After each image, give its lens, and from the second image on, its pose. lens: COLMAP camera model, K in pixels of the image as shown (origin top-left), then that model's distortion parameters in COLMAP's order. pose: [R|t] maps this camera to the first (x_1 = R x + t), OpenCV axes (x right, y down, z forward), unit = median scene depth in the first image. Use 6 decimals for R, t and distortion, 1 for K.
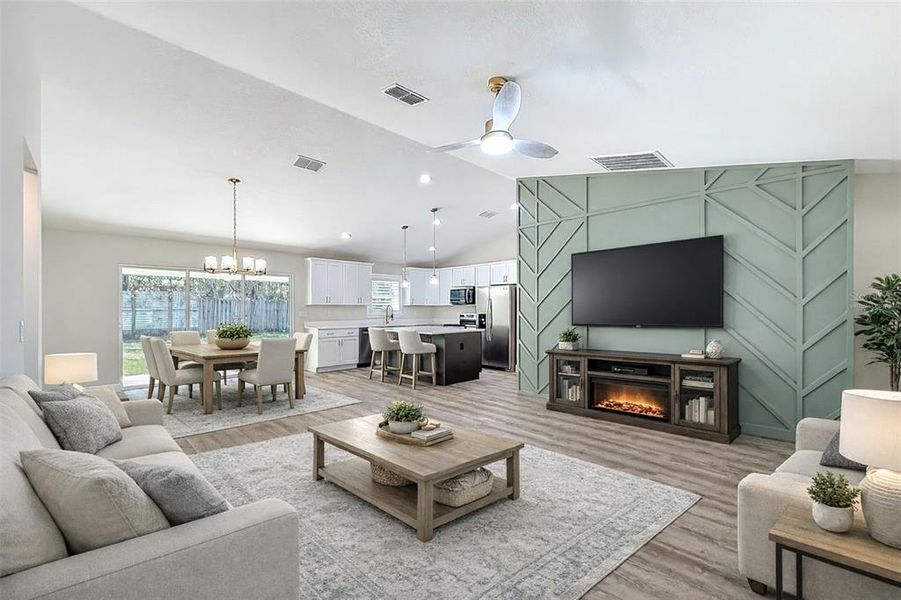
lens RADIAL K [[402.0, 0, 452.9], [0, 402.0, 305.1], [0, 0, 1]] dist [-0.000582, -0.000061]
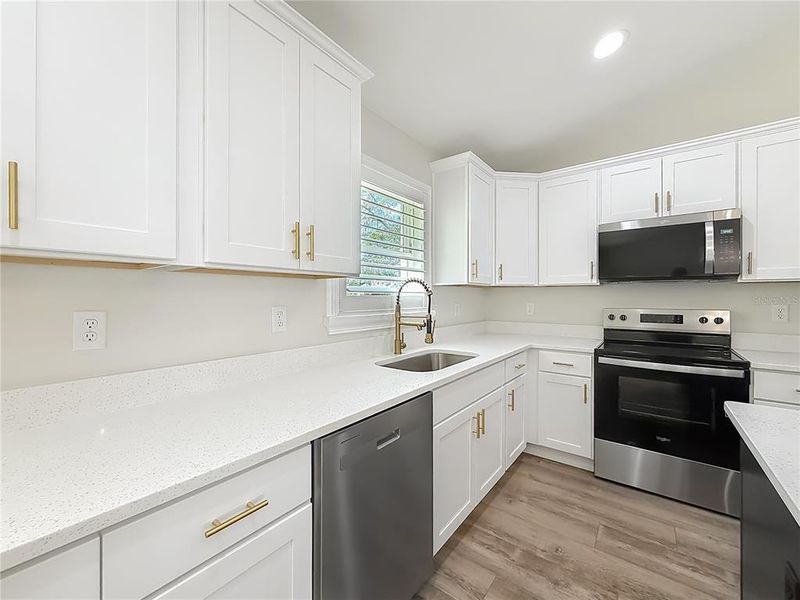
lens RADIAL K [[326.1, 0, 402.6], [0, 326.1, 295.9], [0, 0, 1]] dist [-0.000031, -0.000021]
pose [[0.981277, 0.000454, 0.192600, -0.202956], [-0.001305, 0.999990, 0.004293, 0.008872], [-0.192596, -0.004464, 0.981268, 0.800103]]
